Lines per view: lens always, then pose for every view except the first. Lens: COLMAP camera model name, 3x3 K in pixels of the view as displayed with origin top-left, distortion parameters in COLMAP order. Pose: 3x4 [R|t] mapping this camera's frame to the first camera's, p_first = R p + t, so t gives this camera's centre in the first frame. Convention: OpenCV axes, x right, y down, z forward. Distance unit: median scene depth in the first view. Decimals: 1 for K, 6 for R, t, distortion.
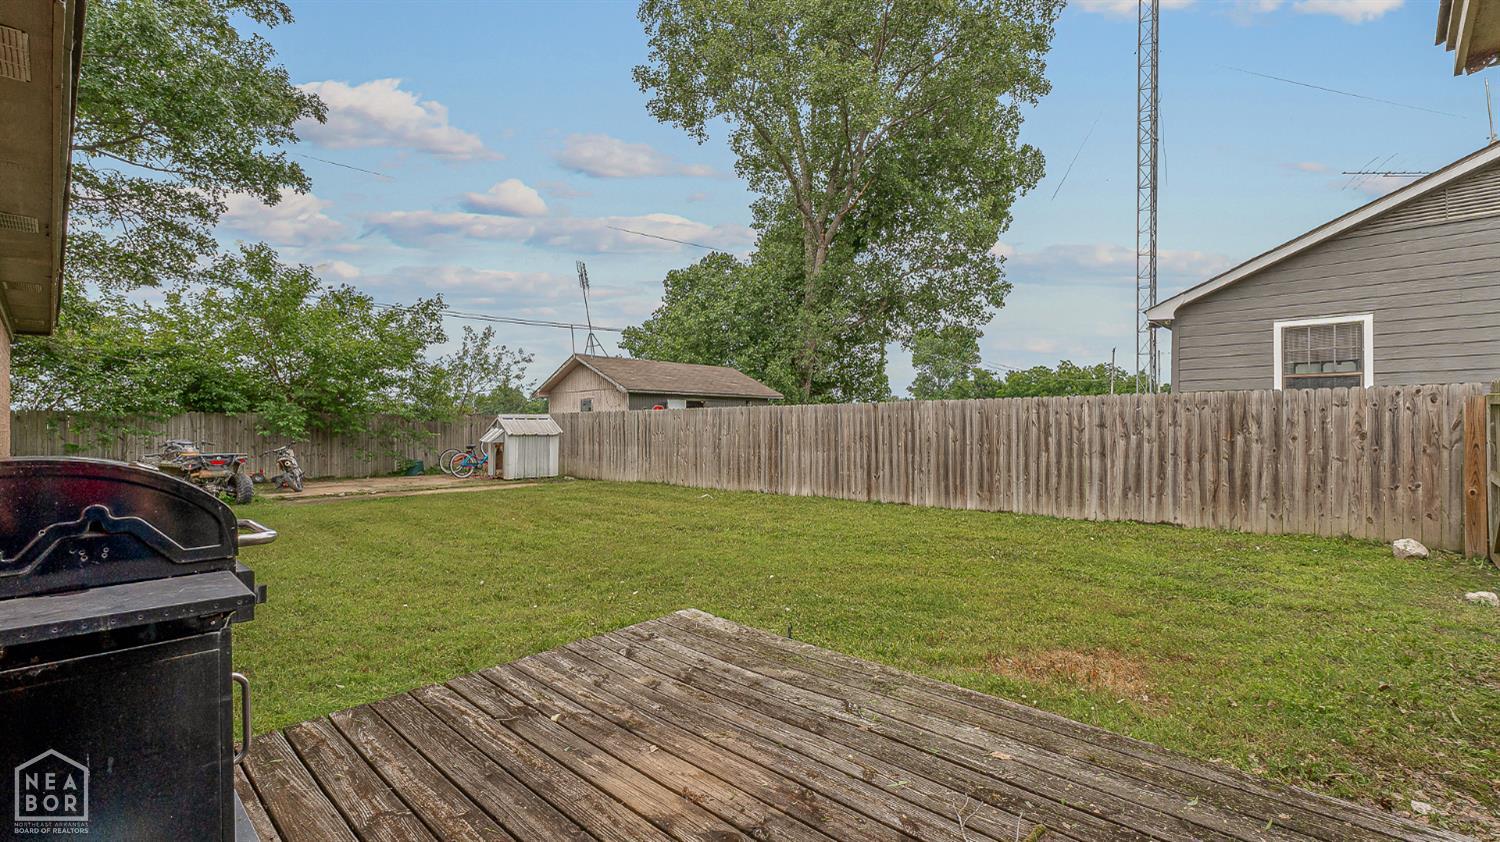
lens RADIAL K [[641.2, 0, 750.0], [0, 641.2, 421.0], [0, 0, 1]] dist [-0.001557, -0.000125]
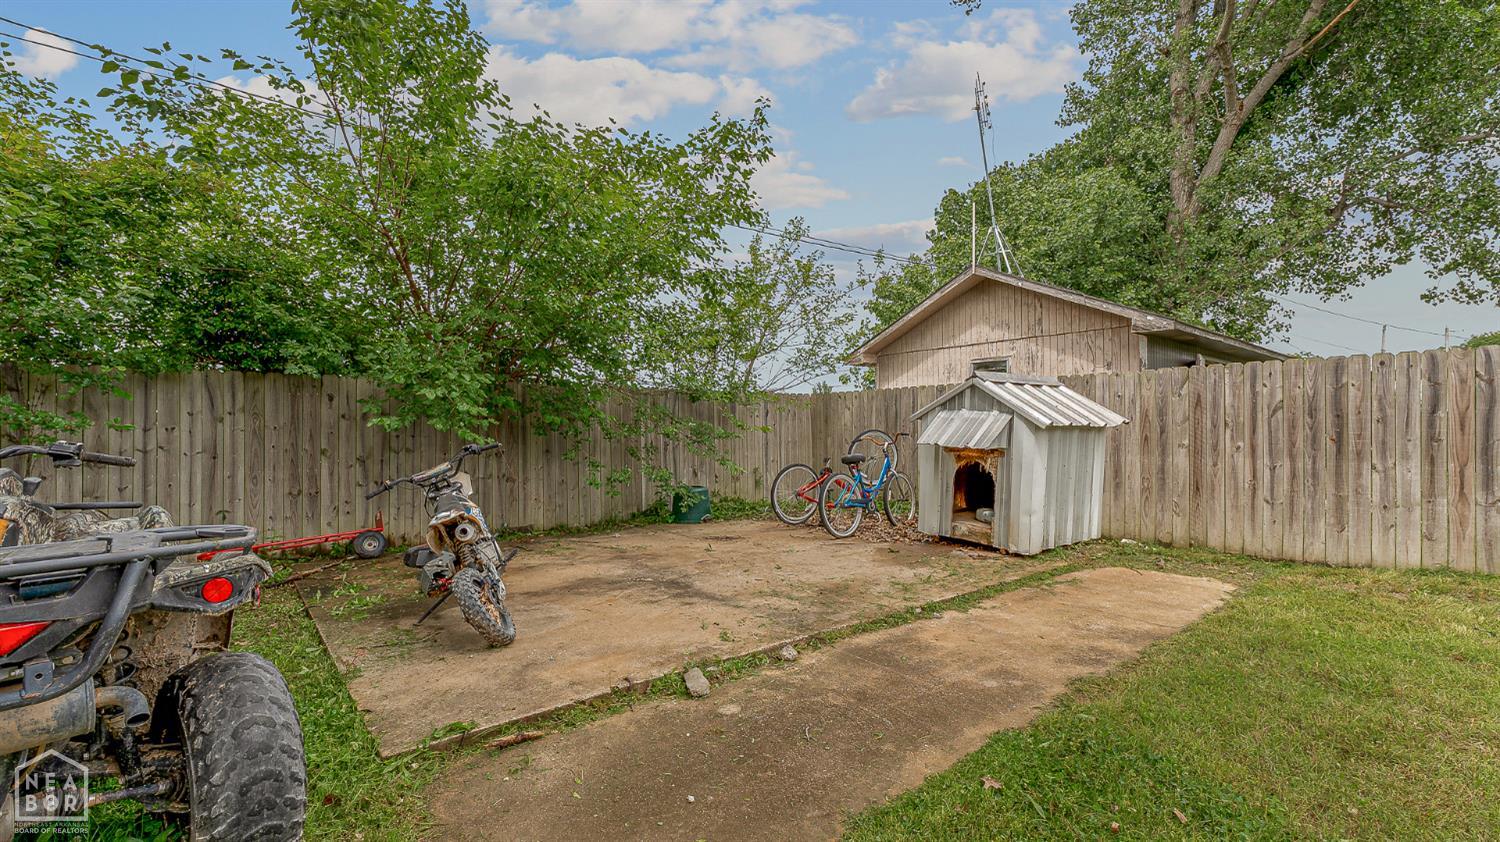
lens RADIAL K [[641.2, 0, 750.0], [0, 641.2, 421.0], [0, 0, 1]] dist [-0.001557, -0.000125]
pose [[0.990559, -0.009376, -0.136769, -0.482672], [0.007843, 0.999900, -0.011744, 0.022391], [0.136866, 0.010560, 0.990533, 0.641151]]
